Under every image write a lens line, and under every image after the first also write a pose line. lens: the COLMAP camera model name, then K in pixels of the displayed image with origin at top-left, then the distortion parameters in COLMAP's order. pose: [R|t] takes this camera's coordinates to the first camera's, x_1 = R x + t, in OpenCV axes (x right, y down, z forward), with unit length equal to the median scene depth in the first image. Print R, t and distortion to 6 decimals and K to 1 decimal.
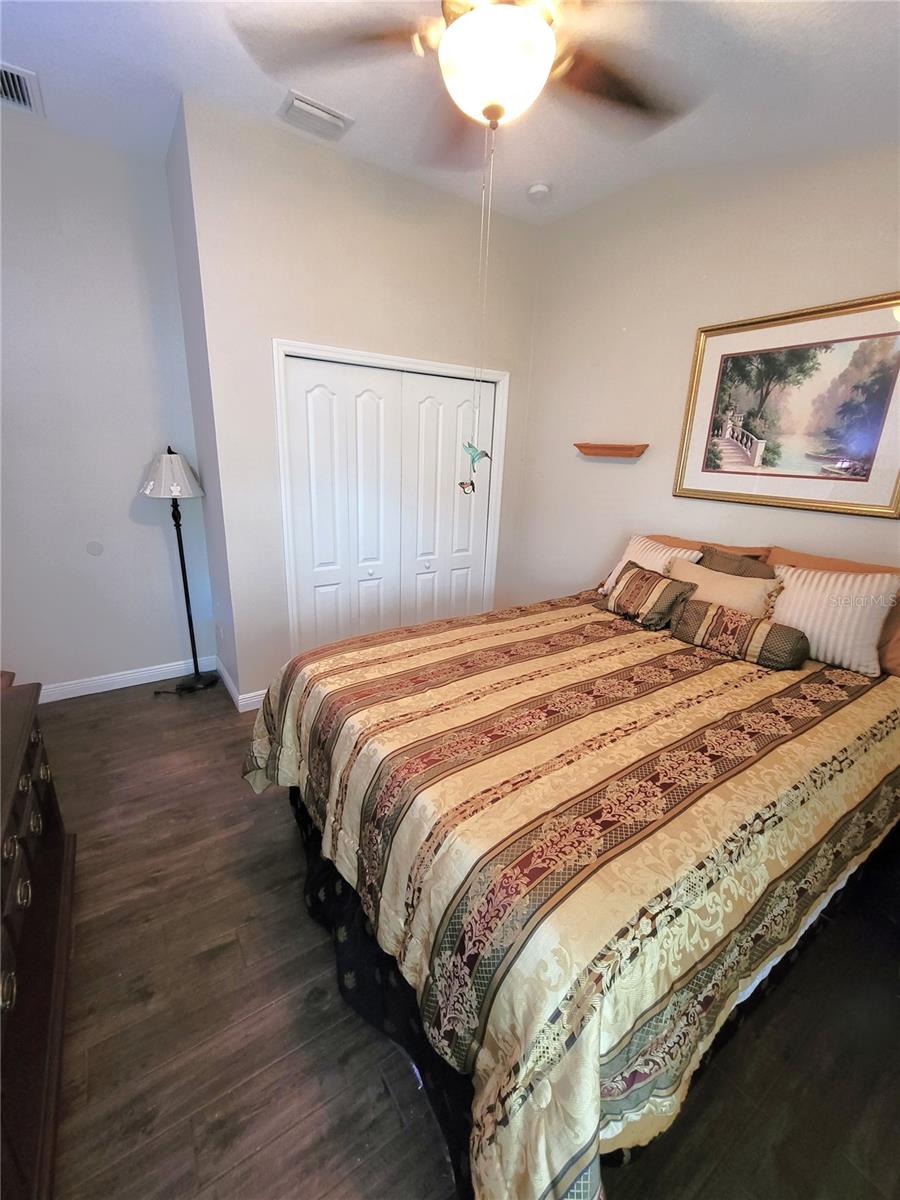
lens RADIAL K [[494.2, 0, 442.8], [0, 494.2, 597.8], [0, 0, 1]] dist [-0.001063, -0.000357]
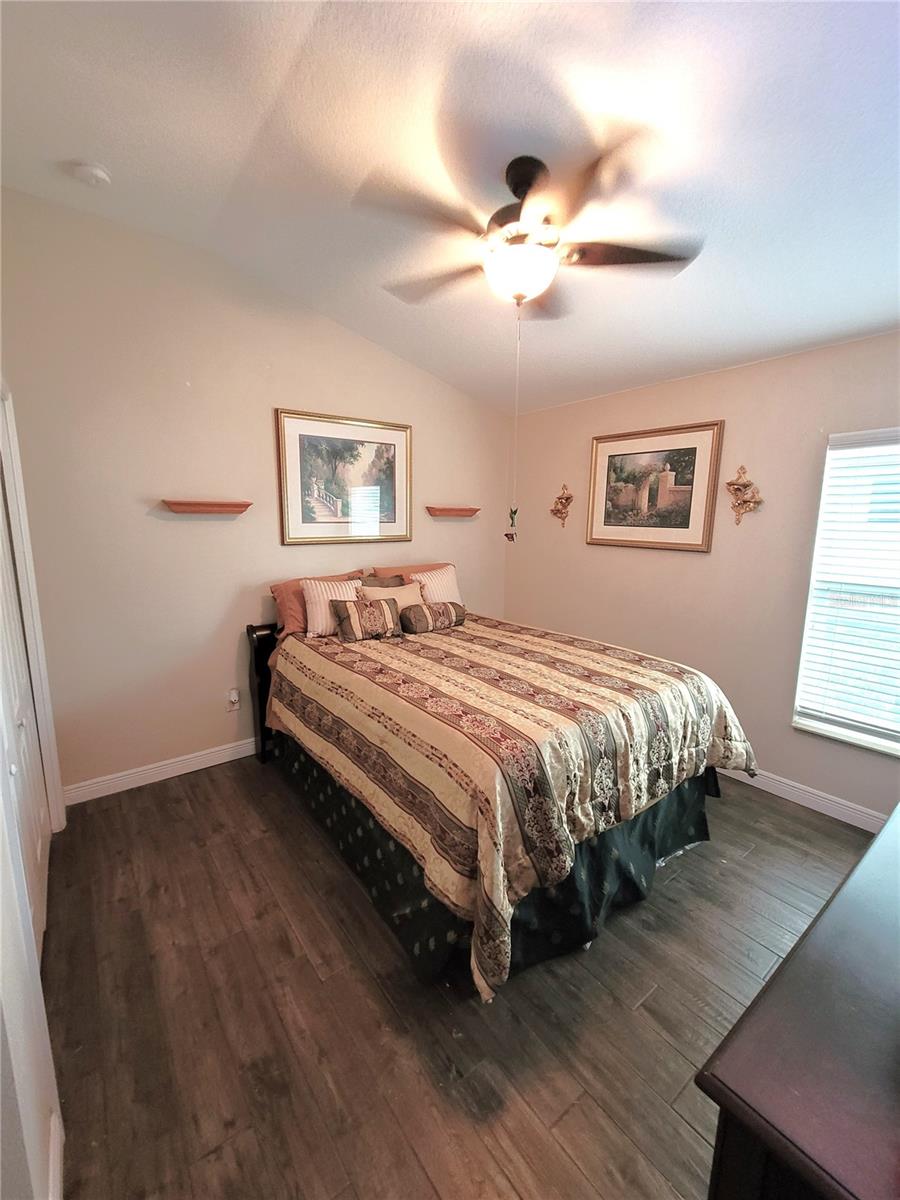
lens RADIAL K [[494.2, 0, 442.8], [0, 494.2, 597.8], [0, 0, 1]] dist [-0.001063, -0.000357]
pose [[-0.058049, -0.194272, 0.979229, -0.868195], [0.283561, 0.937274, 0.202759, -0.268871], [-0.957196, 0.289441, 0.000680, 0.832268]]
